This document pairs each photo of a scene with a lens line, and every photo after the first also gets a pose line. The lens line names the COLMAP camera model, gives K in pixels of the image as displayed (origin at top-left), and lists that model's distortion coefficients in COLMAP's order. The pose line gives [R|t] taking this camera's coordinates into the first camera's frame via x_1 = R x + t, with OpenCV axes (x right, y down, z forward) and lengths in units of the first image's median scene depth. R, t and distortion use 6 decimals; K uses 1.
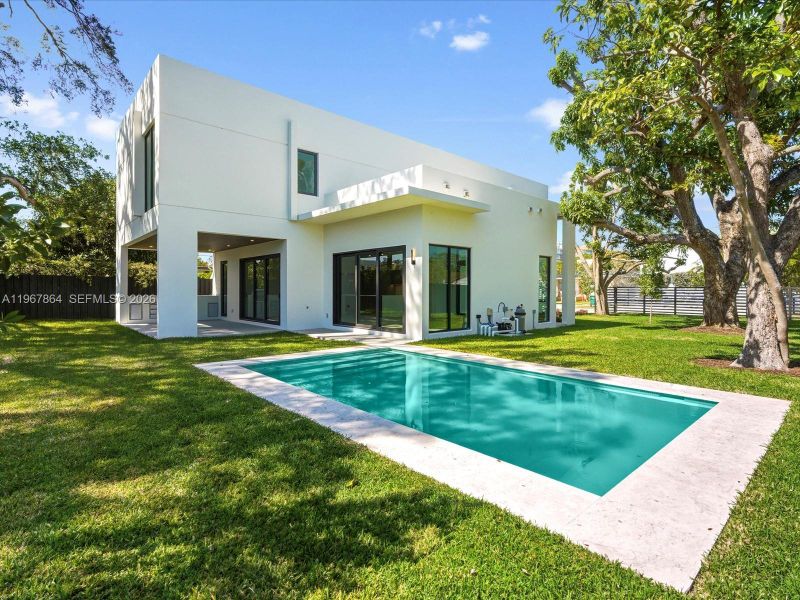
lens RADIAL K [[409.4, 0, 406.9], [0, 409.4, 301.6], [0, 0, 1]] dist [-0.002124, 0.000038]
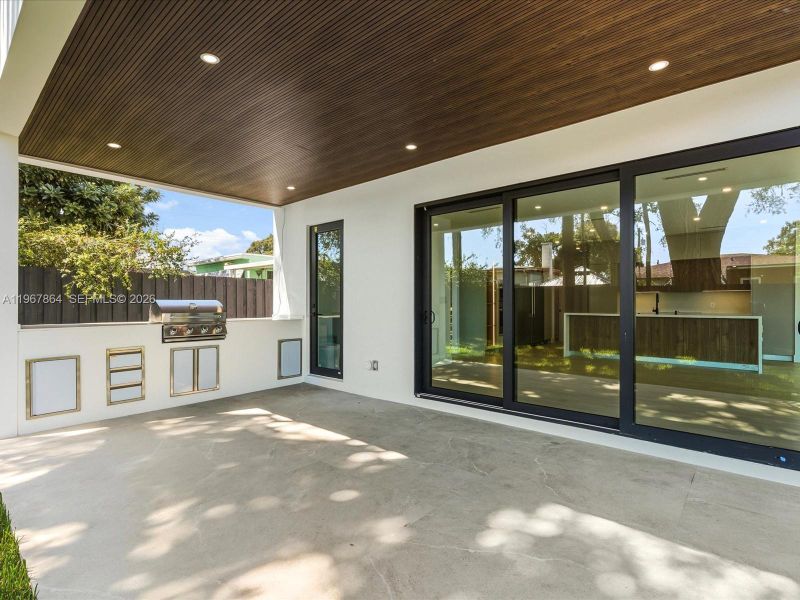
lens RADIAL K [[409.4, 0, 406.9], [0, 409.4, 301.6], [0, 0, 1]] dist [-0.002124, 0.000038]
pose [[0.991522, -0.003954, 0.129877, -0.593469], [0.008358, 0.999408, -0.033383, -0.025322], [-0.129668, 0.034186, 0.990968, 0.890832]]
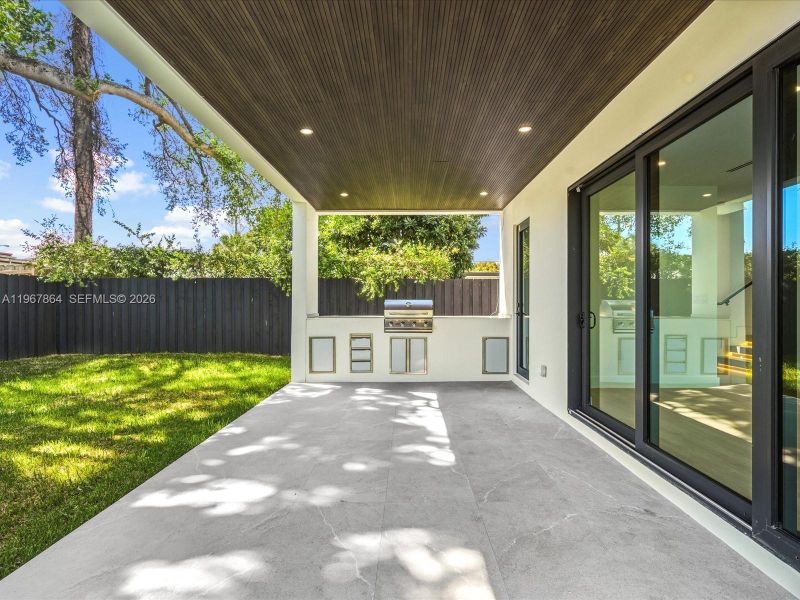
lens RADIAL K [[409.4, 0, 406.9], [0, 409.4, 301.6], [0, 0, 1]] dist [-0.002124, 0.000038]
pose [[0.737527, -0.002085, -0.675314, -0.394808], [-0.020944, 0.999444, -0.025959, -0.026714], [0.674993, 0.033289, 0.737073, 0.946489]]
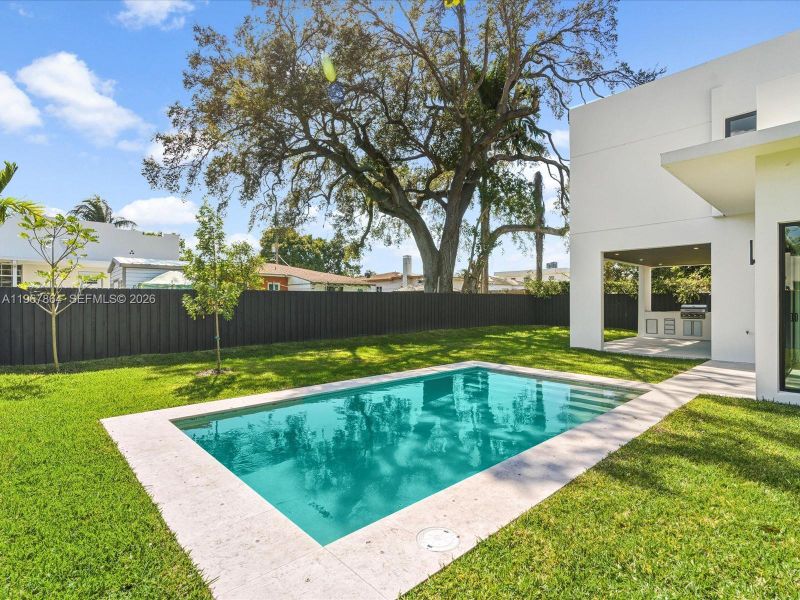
lens RADIAL K [[409.4, 0, 406.9], [0, 409.4, 301.6], [0, 0, 1]] dist [-0.002124, 0.000038]
pose [[0.019383, -0.004644, -0.999801, 0.499051], [-0.033523, 0.999424, -0.005292, -0.016310], [0.999250, 0.033619, 0.019216, 0.430714]]
